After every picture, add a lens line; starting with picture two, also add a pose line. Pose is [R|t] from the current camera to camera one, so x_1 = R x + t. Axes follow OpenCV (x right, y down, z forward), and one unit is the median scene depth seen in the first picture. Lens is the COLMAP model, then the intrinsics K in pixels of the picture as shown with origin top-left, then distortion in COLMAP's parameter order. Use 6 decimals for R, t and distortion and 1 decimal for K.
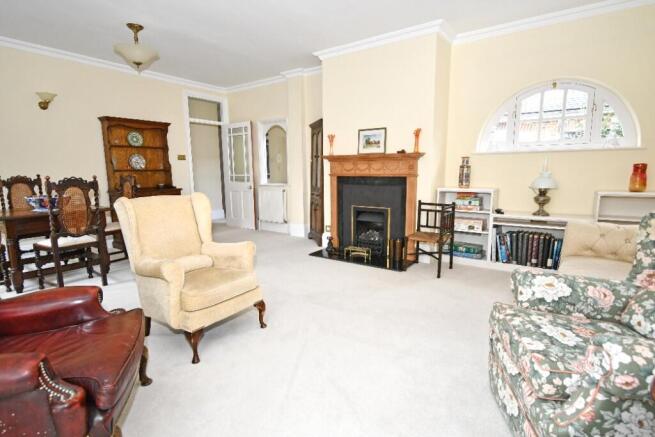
lens RADIAL K [[332.0, 0, 321.8], [0, 332.0, 219.5], [0, 0, 1]] dist [0.000148, -0.000106]
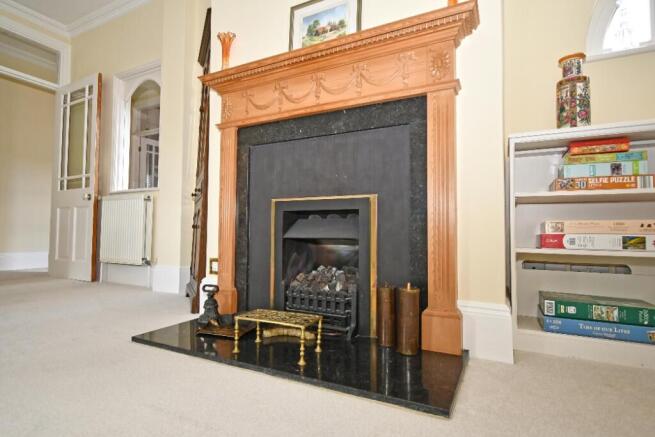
lens RADIAL K [[347.1, 0, 327.5], [0, 347.1, 218.5], [0, 0, 1]] dist [0.006644, 0.001028]
pose [[0.988083, 0.024262, 0.151996, 0.093232], [0.005256, 0.981604, -0.190854, 0.055112], [-0.153831, 0.189379, 0.969779, 0.610566]]
